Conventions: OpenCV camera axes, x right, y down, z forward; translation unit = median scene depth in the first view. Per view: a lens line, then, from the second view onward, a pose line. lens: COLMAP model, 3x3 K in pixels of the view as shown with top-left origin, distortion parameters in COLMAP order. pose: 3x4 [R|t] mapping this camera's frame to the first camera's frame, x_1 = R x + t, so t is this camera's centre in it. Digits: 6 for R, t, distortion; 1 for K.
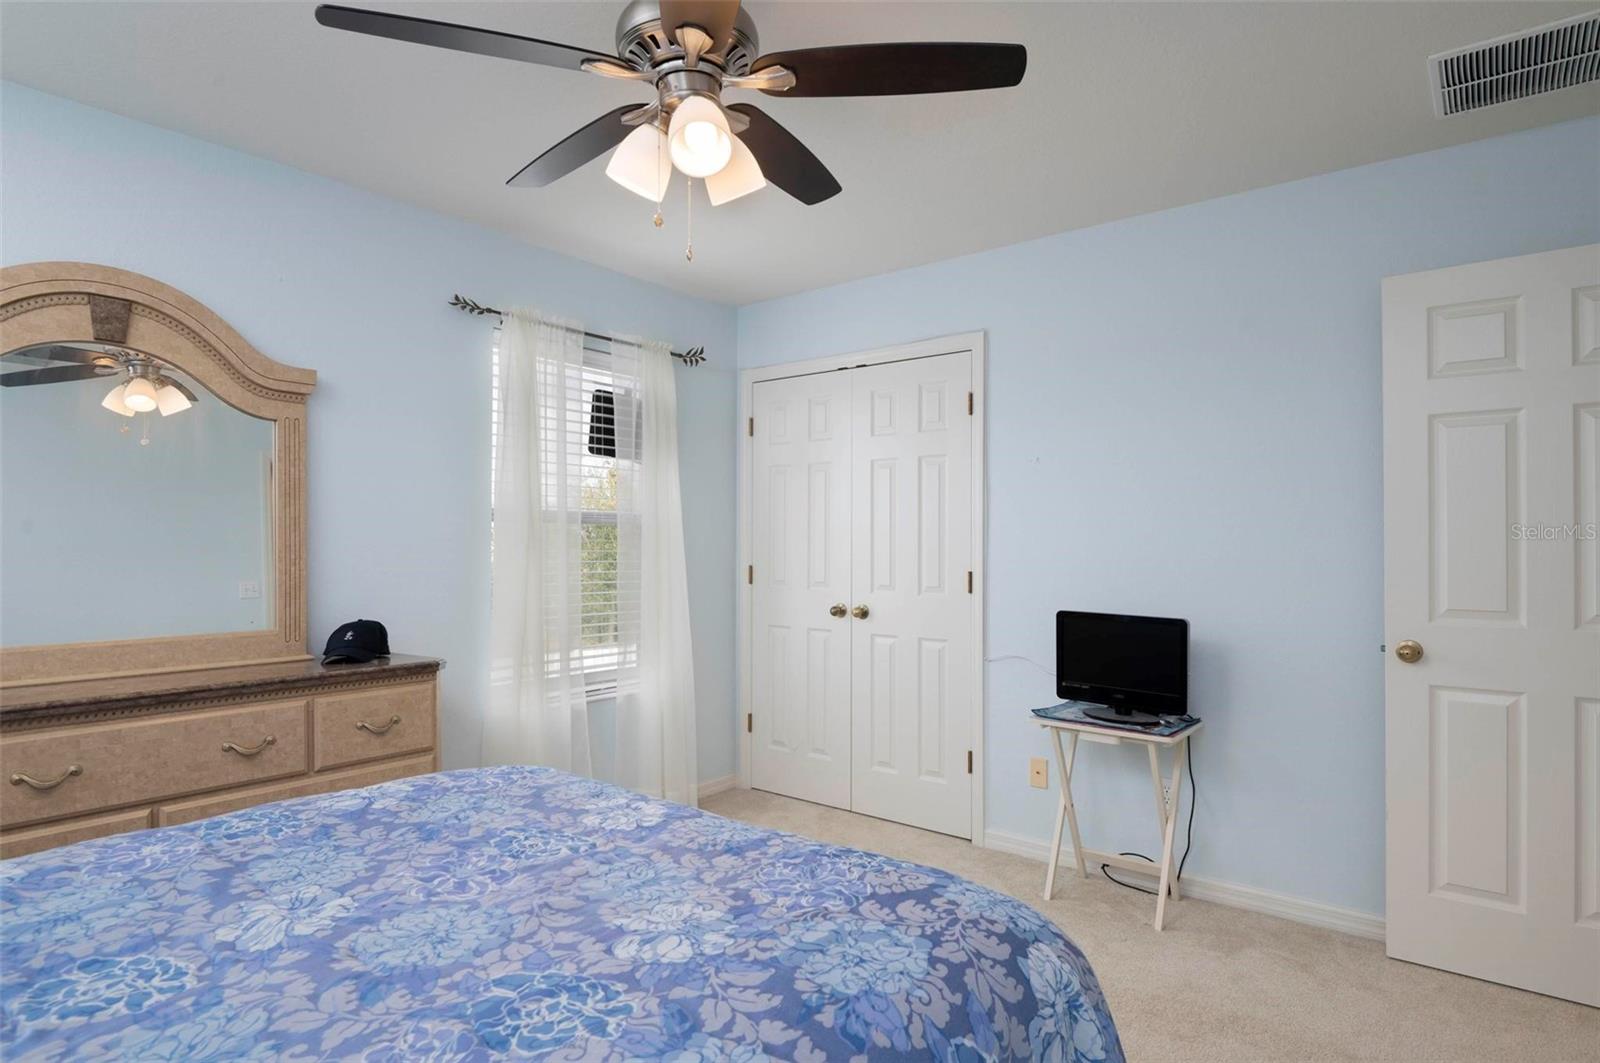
lens RADIAL K [[904.3, 0, 800.5], [0, 904.3, 536.6], [0, 0, 1]] dist [0.003277, 0.000380]
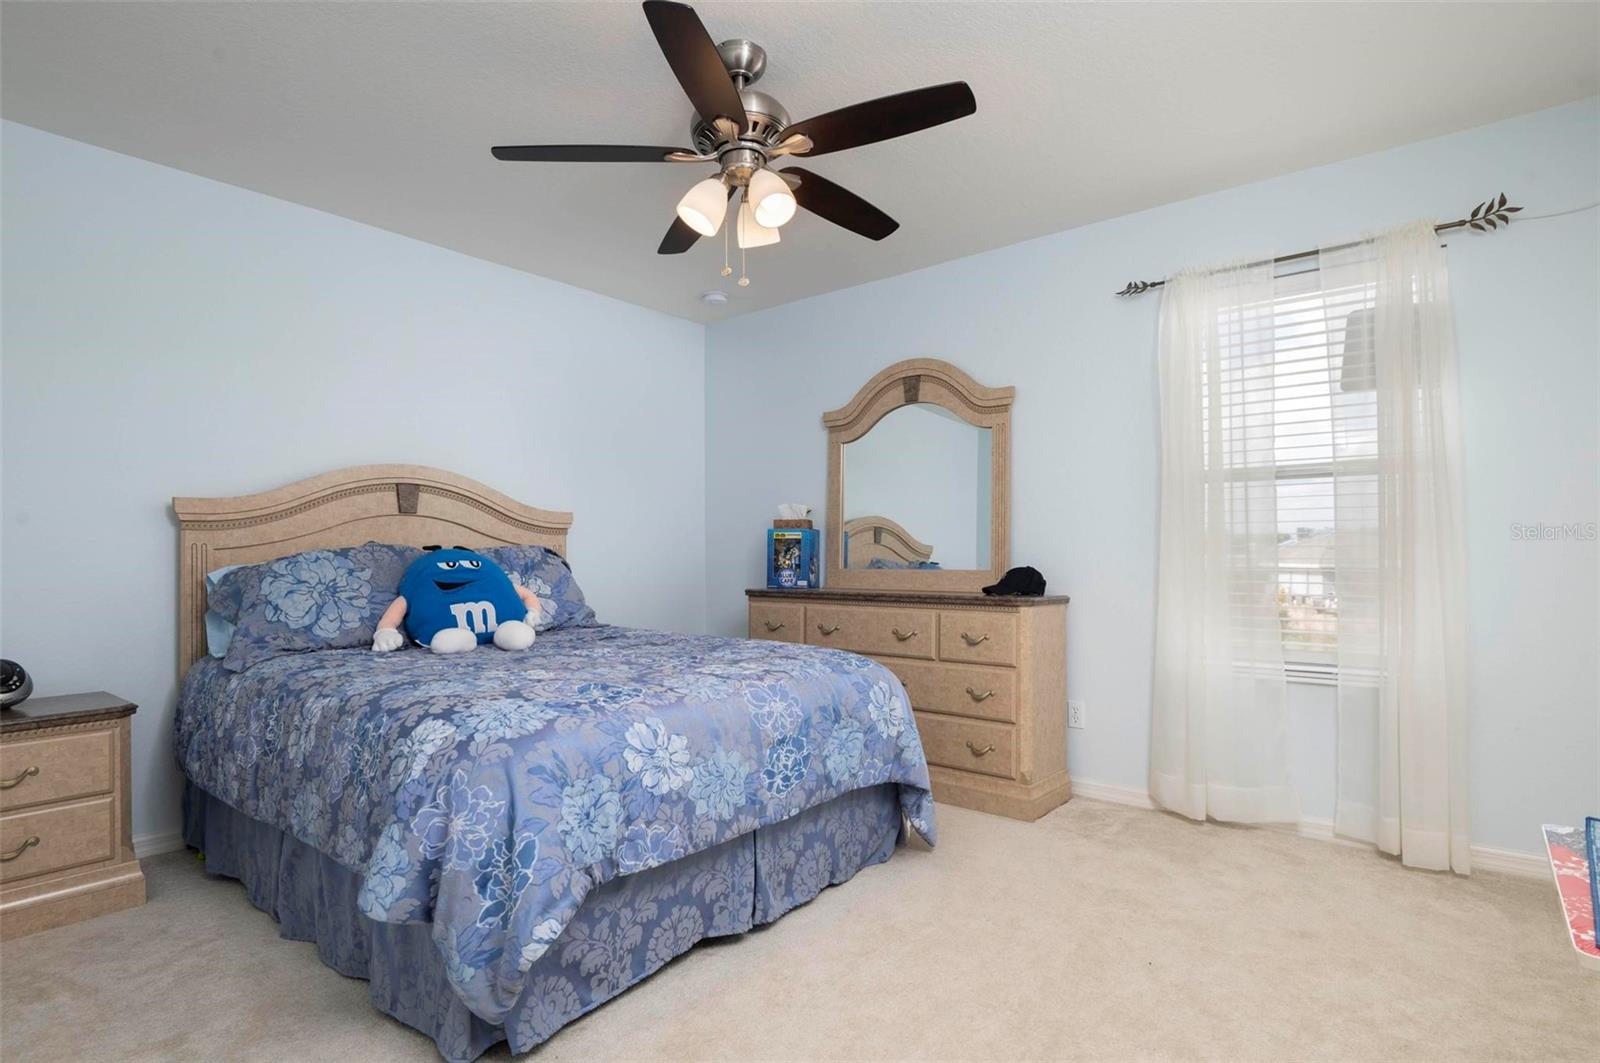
lens RADIAL K [[807.7, 0, 800.7], [0, 807.7, 544.1], [0, 0, 1]] dist [0.006642, 0.000229]
pose [[-0.027733, -0.008228, -0.999581, 0.732829], [0.014060, 0.999864, -0.008621, 0.067302], [0.999516, -0.014293, -0.027614, 0.728565]]
